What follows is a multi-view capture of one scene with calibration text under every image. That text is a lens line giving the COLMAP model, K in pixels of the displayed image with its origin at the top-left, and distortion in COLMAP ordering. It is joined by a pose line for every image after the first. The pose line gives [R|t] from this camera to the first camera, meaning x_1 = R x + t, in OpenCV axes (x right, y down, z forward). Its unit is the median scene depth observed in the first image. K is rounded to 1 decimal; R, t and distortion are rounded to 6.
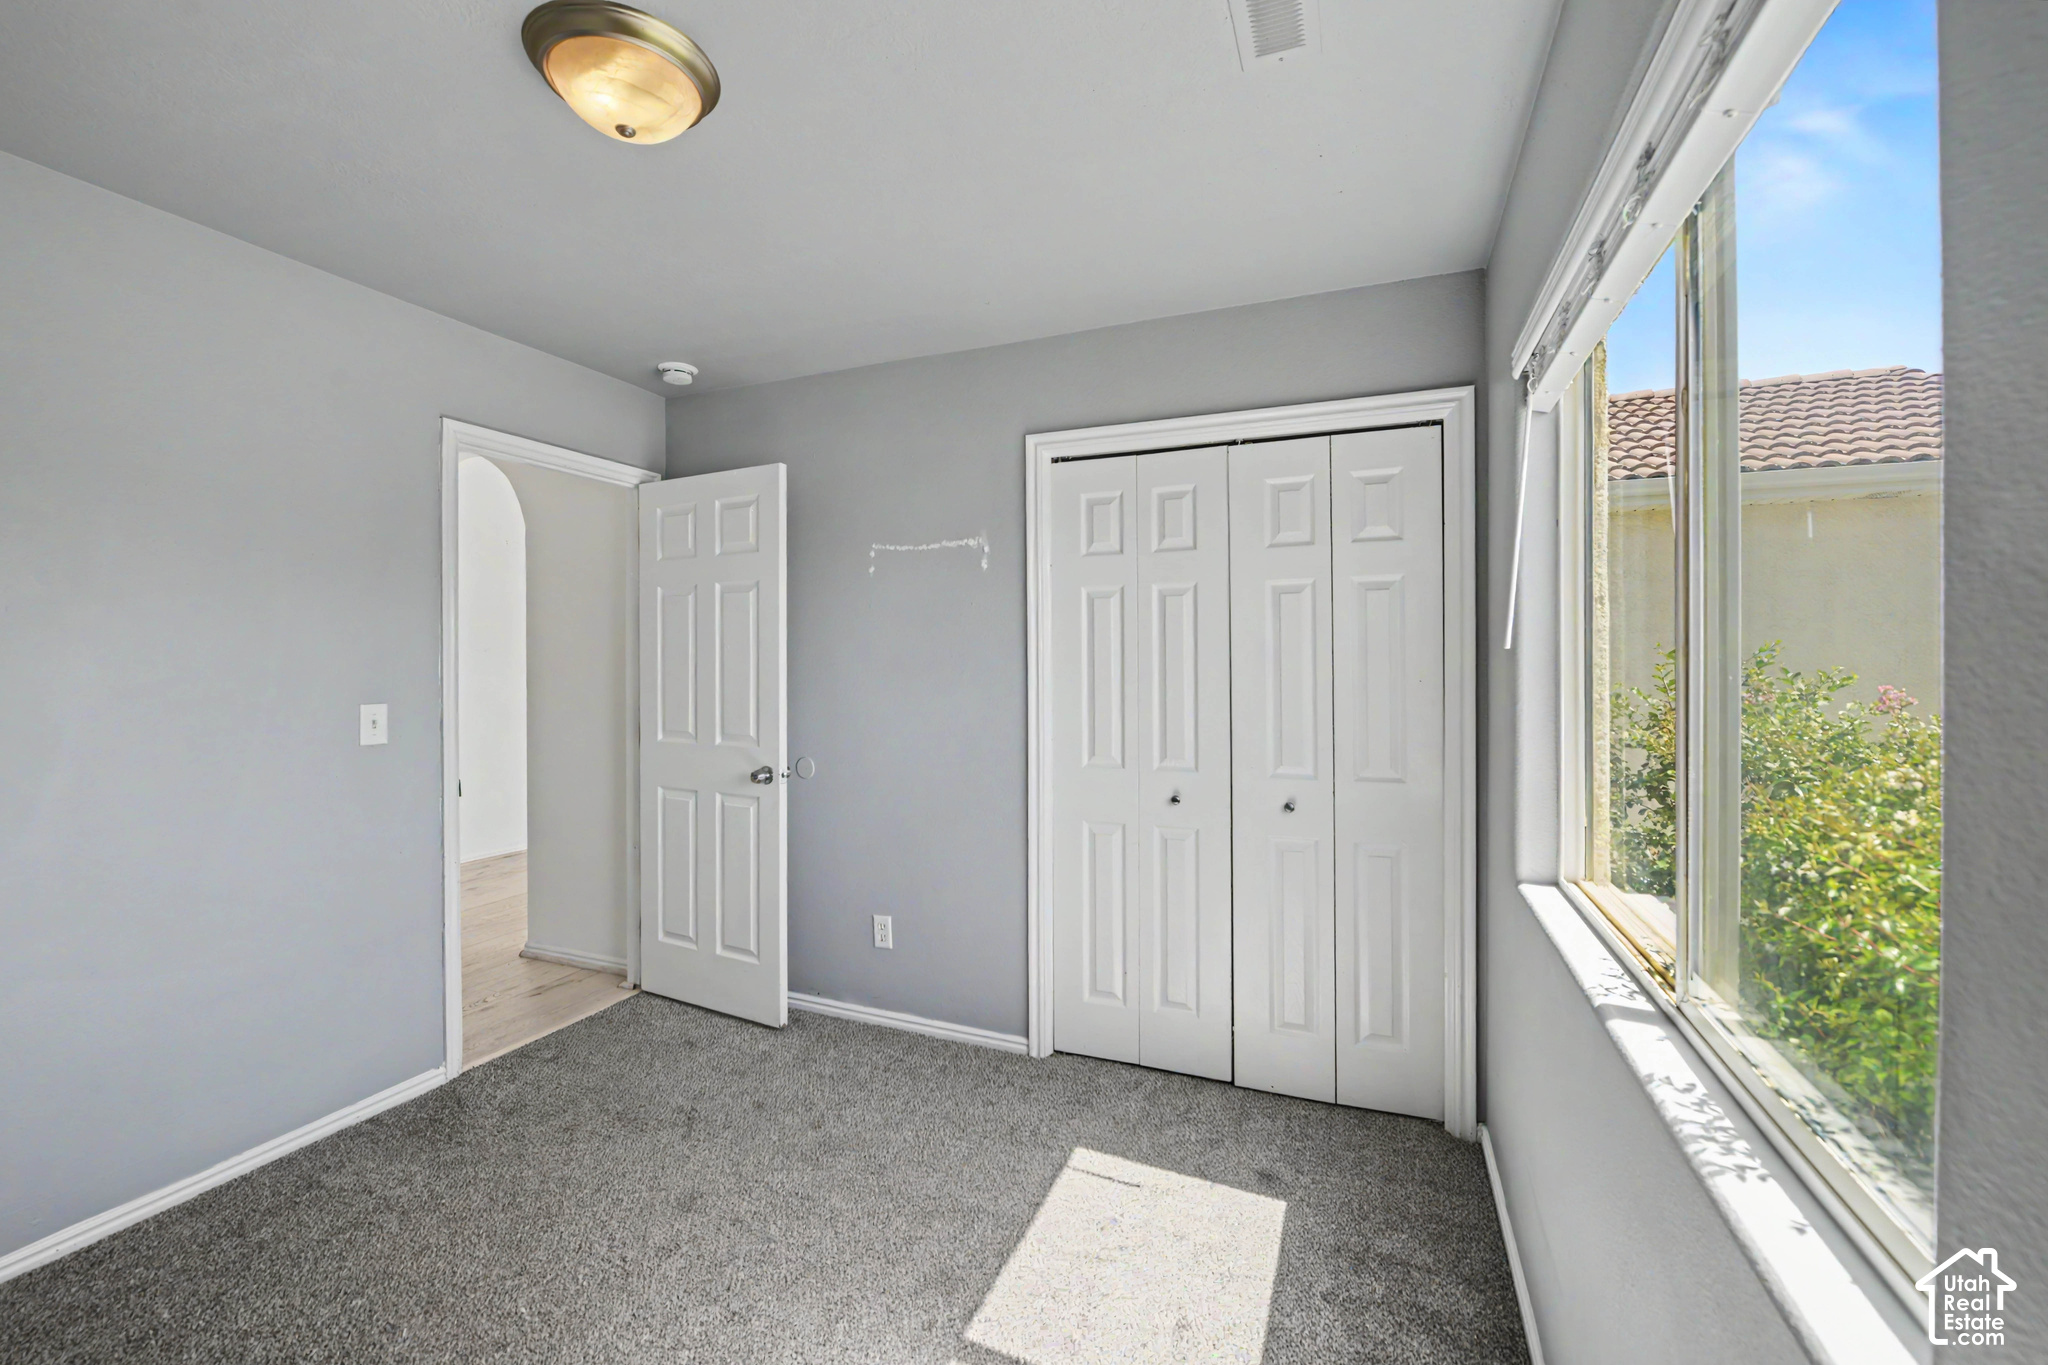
lens RADIAL K [[852.7, 0, 1007.0], [0, 852.7, 661.7], [0, 0, 1]] dist [0.001425, 0.000109]
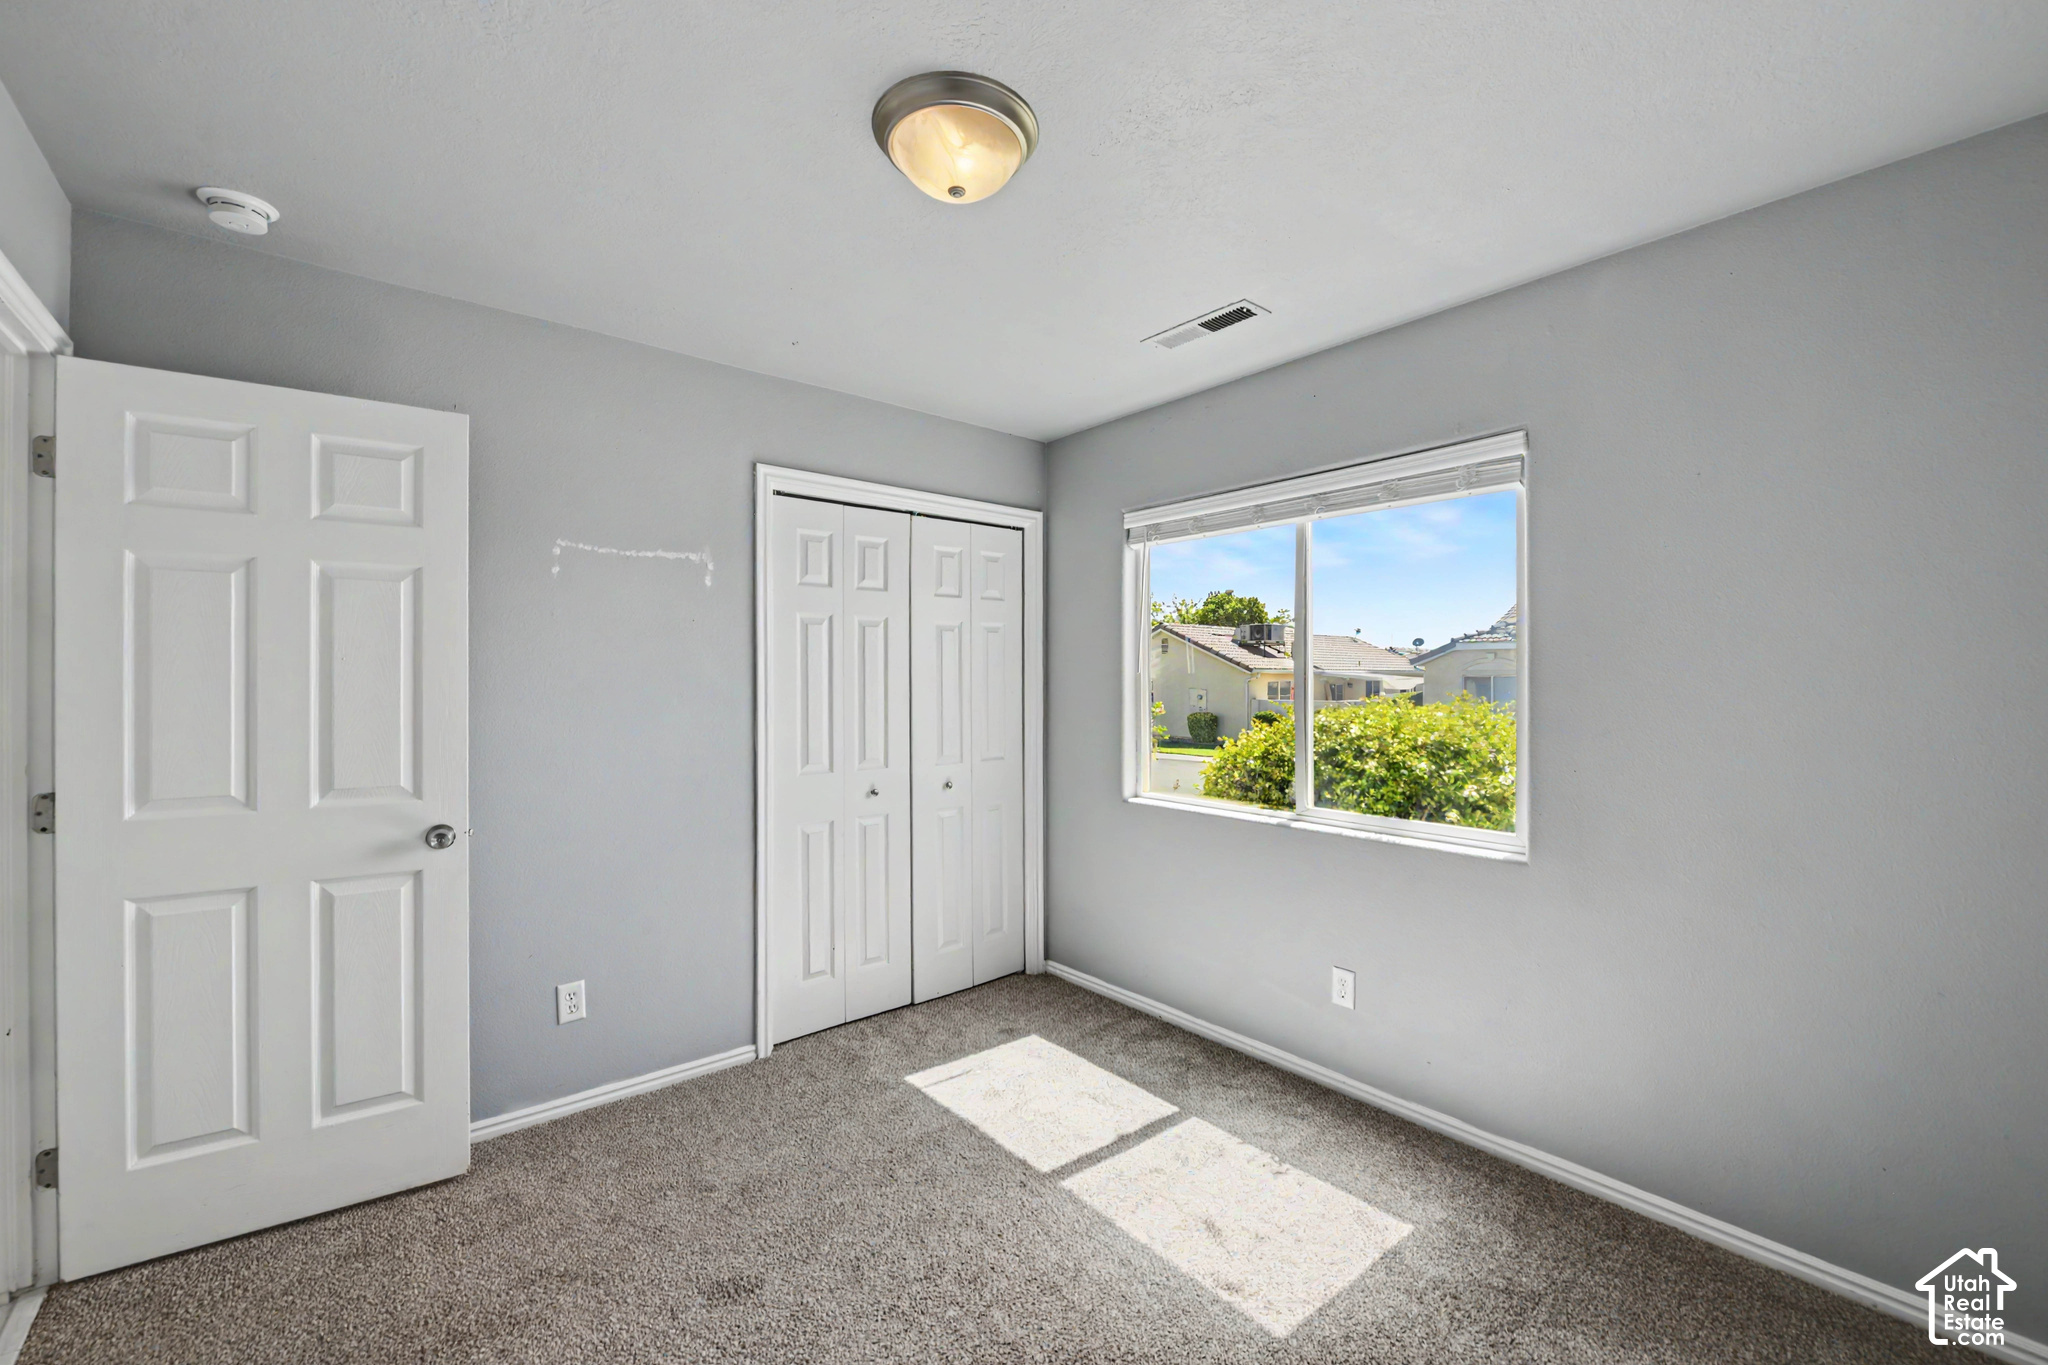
lens RADIAL K [[828.9, 0, 1025.1], [0, 828.9, 685.6], [0, 0, 1]] dist [-0.000070, -0.000430]
pose [[0.454633, -0.002397, 0.890676, -0.726397], [0.008814, 0.999960, -0.001808, 0.011038], [-0.890635, 0.008672, 0.454636, 0.247544]]
